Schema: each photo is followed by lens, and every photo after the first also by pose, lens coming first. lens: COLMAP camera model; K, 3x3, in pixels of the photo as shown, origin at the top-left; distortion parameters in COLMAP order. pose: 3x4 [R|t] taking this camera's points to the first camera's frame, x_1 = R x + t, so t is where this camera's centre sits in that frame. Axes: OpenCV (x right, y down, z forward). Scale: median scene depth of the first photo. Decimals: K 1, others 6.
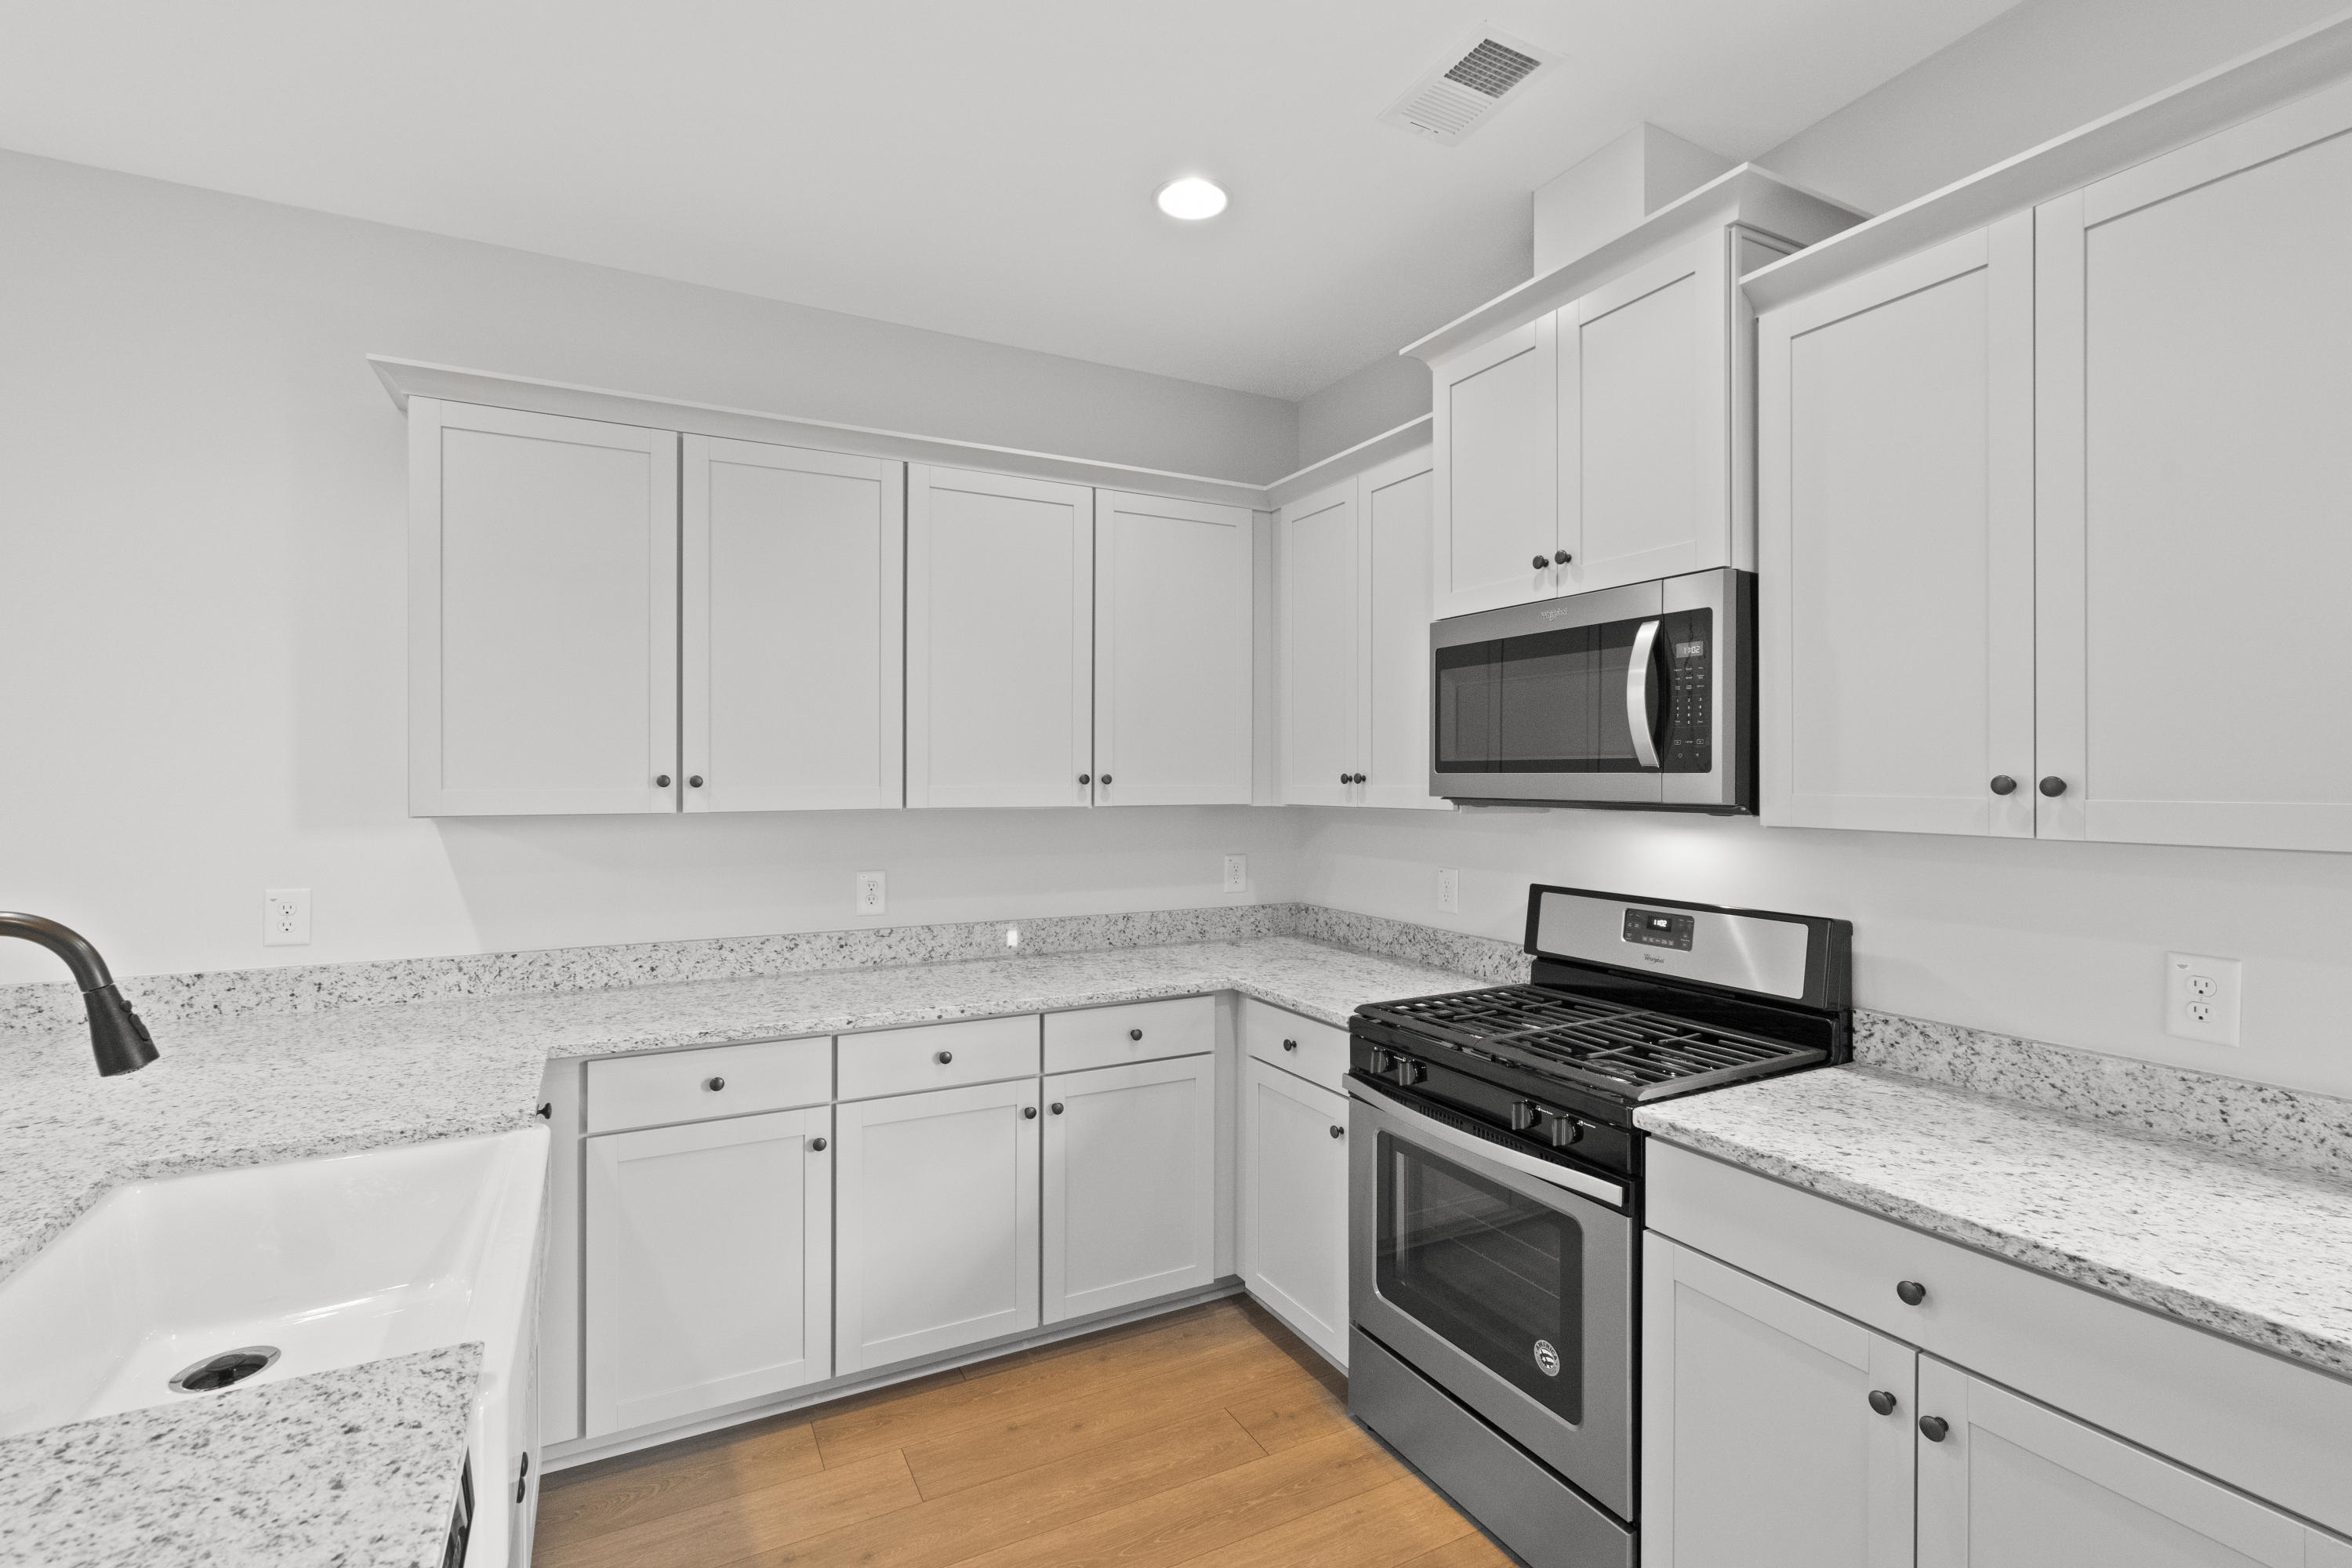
lens RADIAL K [[1064.5, 0, 1172.1], [0, 1064.5, 779.7], [0, 0, 1]] dist [-0.003730, 0.000355]
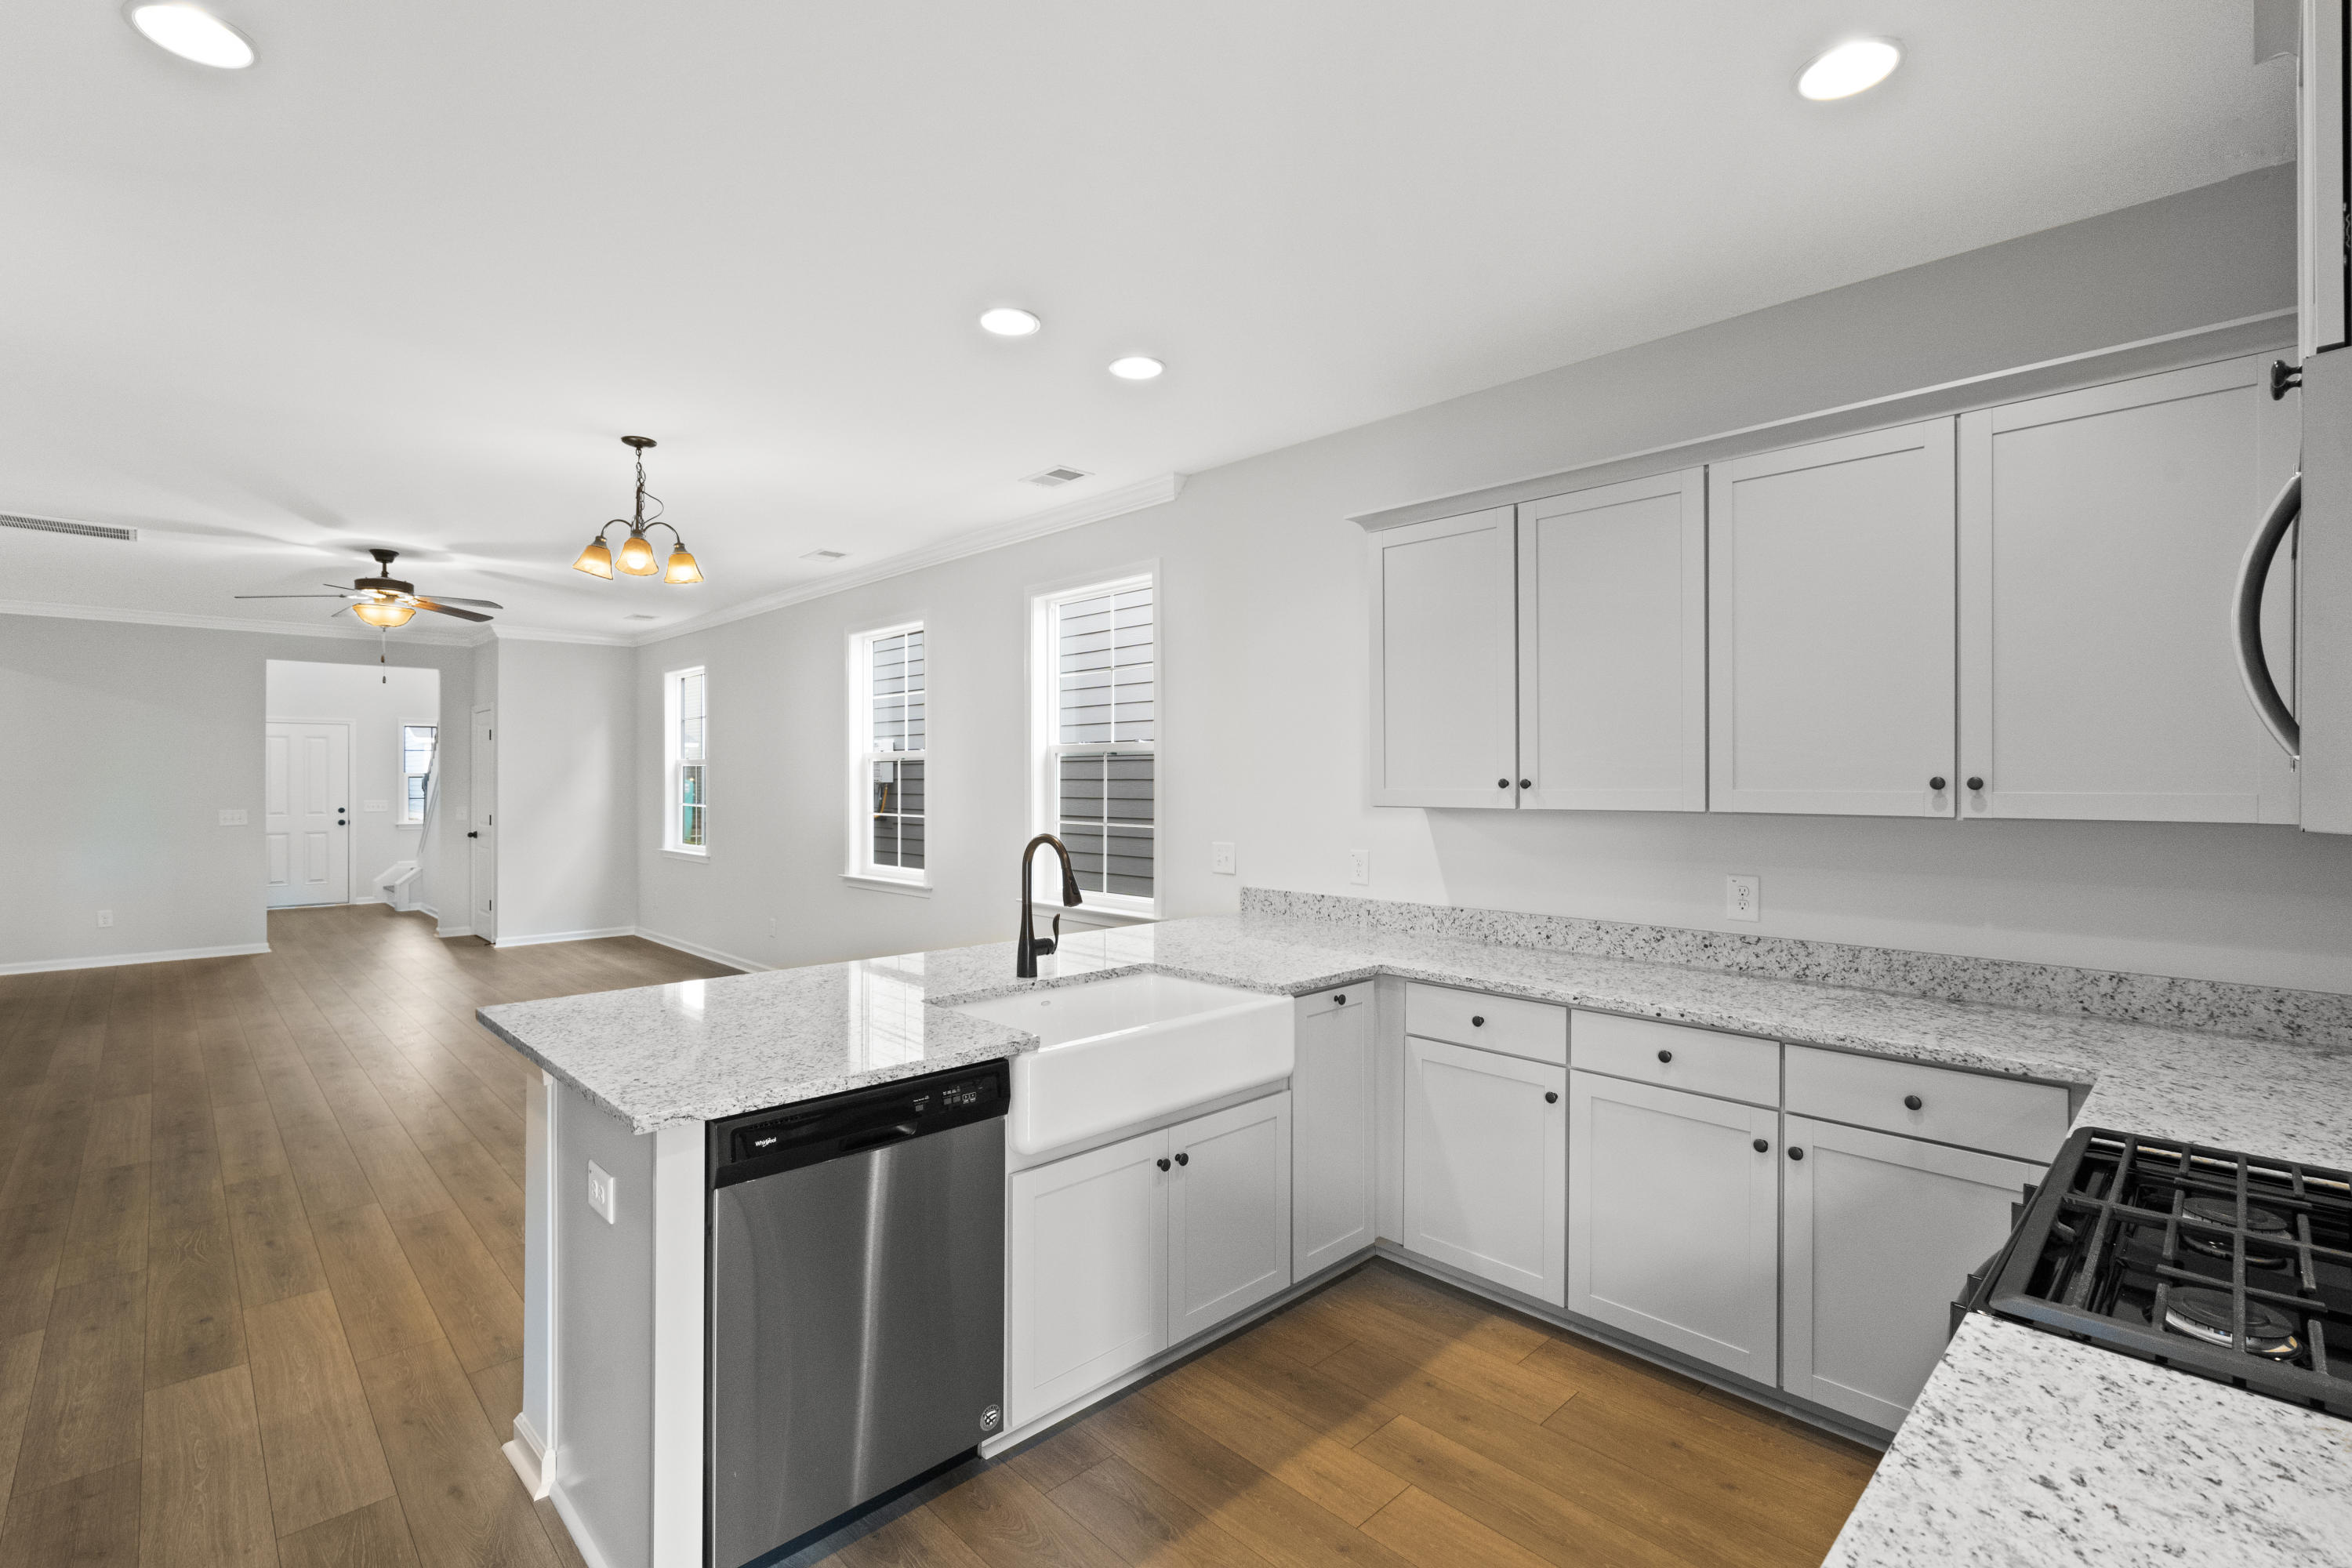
lens RADIAL K [[1064.5, 0, 1172.1], [0, 1064.5, 779.7], [0, 0, 1]] dist [-0.003730, 0.000355]
pose [[0.279661, -0.001518, -0.960098, 0.626328], [-0.003527, 0.999990, -0.002609, 0.001416], [0.960092, 0.004116, 0.279653, 0.263053]]
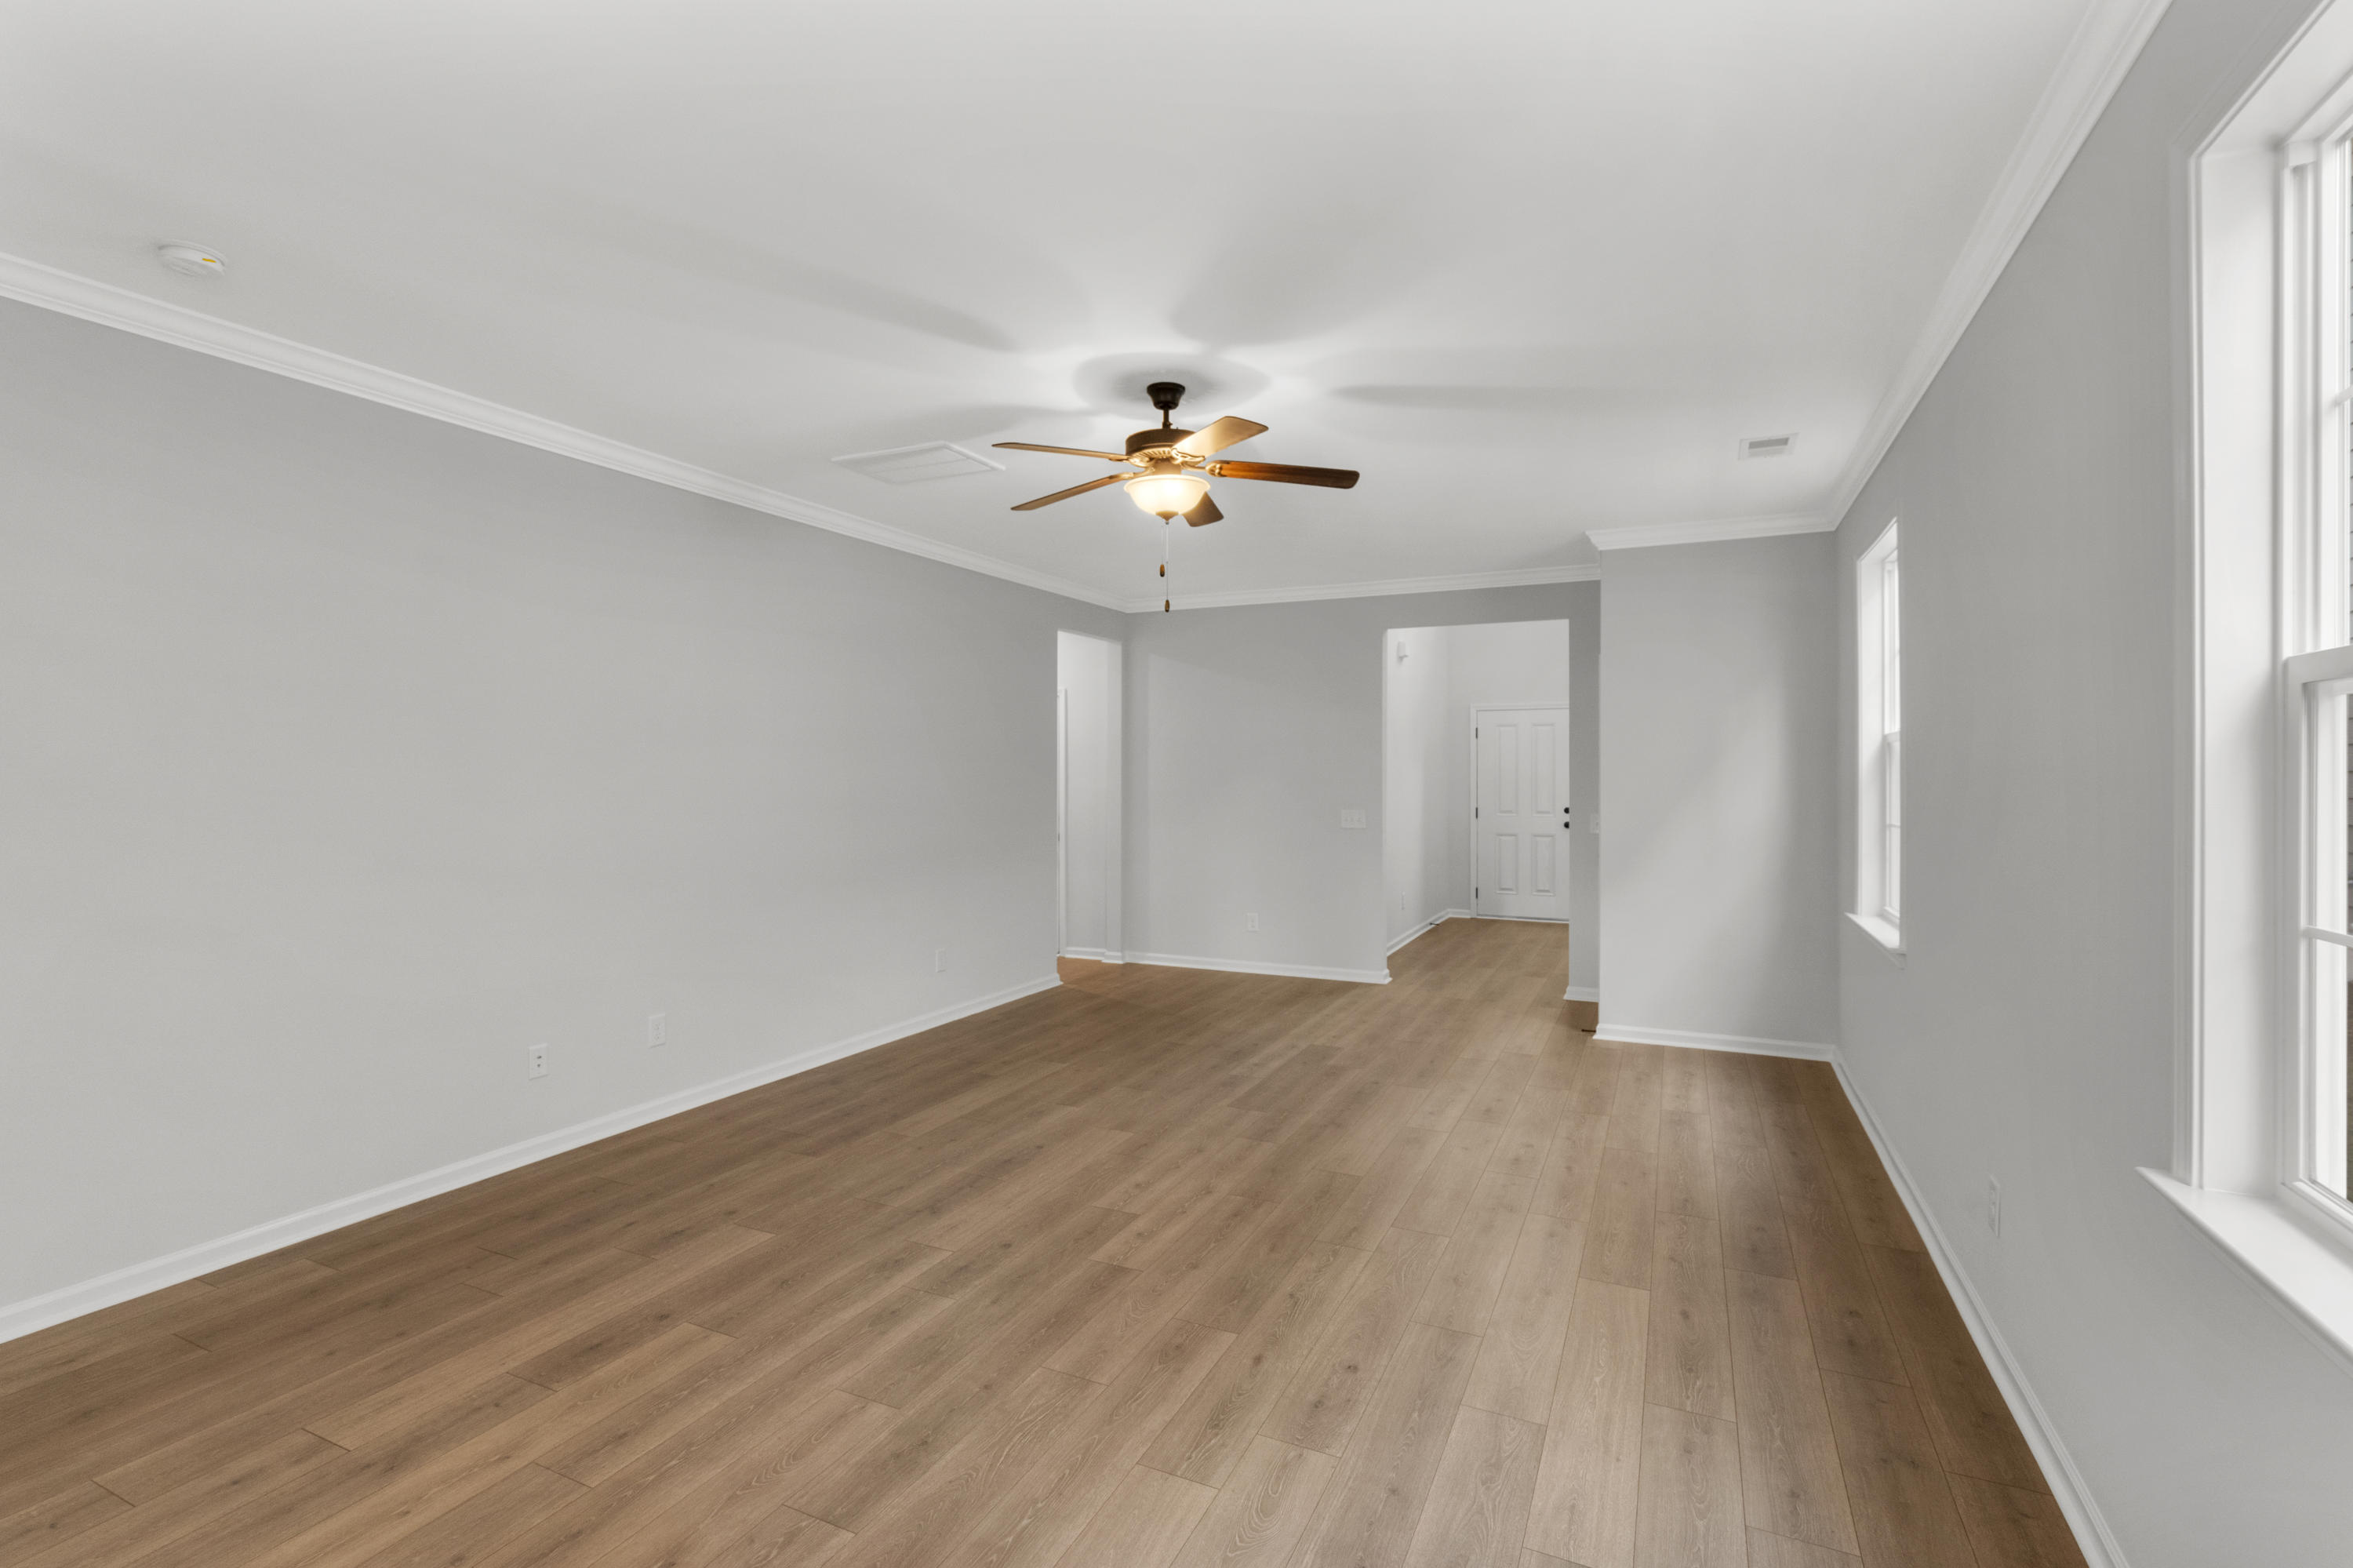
lens RADIAL K [[1081.0, 0, 1165.6], [0, 1081.0, 775.7], [0, 0, 1]] dist [-0.001760, -0.000209]
pose [[-0.799635, -0.001469, -0.600485, -1.337637], [-0.005033, 0.999978, 0.004256, -0.002097], [0.600465, 0.006426, -0.799625, 0.382589]]
